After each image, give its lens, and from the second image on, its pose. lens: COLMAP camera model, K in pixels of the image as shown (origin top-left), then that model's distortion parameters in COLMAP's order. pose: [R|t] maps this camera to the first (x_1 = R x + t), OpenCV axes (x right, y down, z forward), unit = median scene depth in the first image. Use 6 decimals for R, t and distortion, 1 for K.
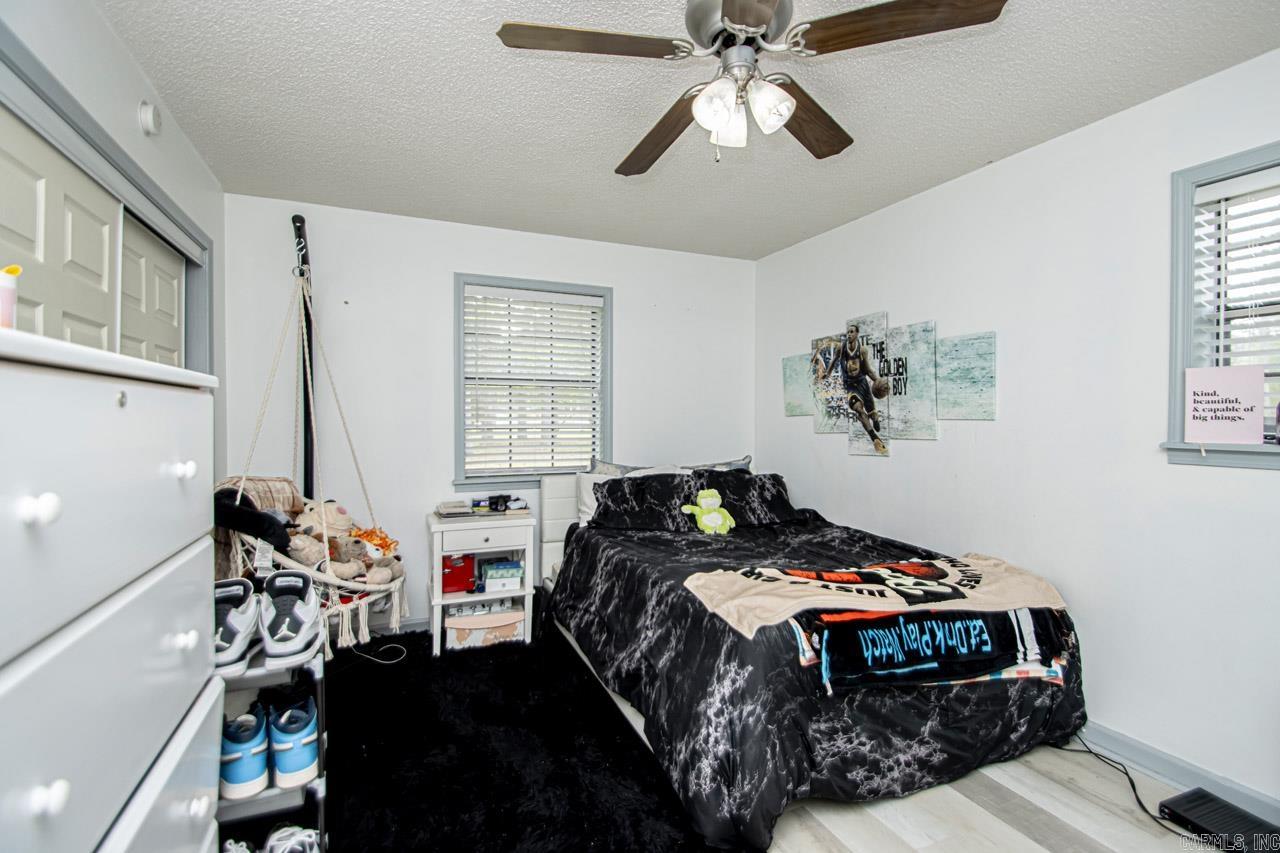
lens RADIAL K [[603.9, 0, 649.7], [0, 603.9, 424.5], [0, 0, 1]] dist [-0.000140, 0.000043]
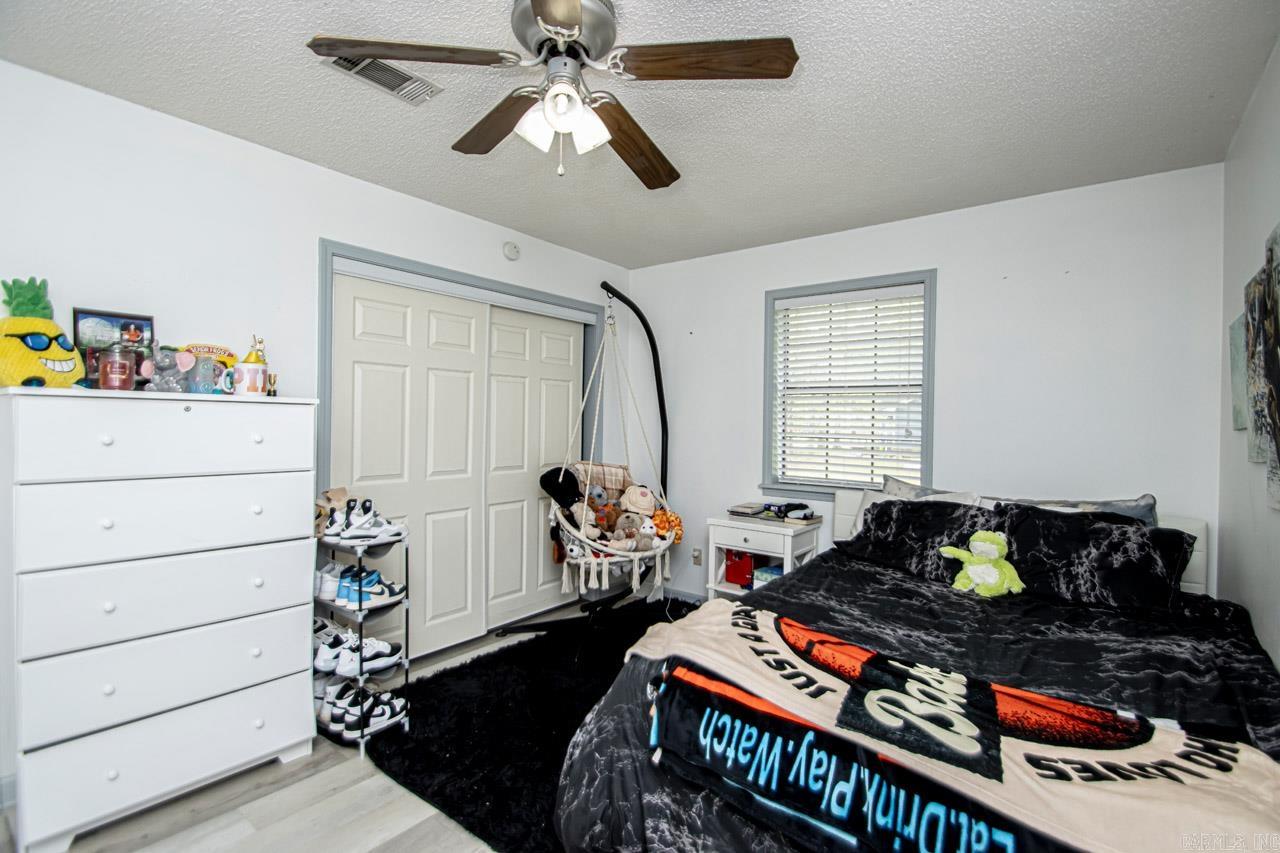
lens RADIAL K [[603.9, 0, 649.7], [0, 603.9, 424.5], [0, 0, 1]] dist [-0.000140, 0.000043]
pose [[0.470378, 0.008282, -0.882426, 0.576076], [-0.027717, 0.999601, -0.005393, -0.001863], [0.882030, 0.026995, 0.470420, 0.341502]]
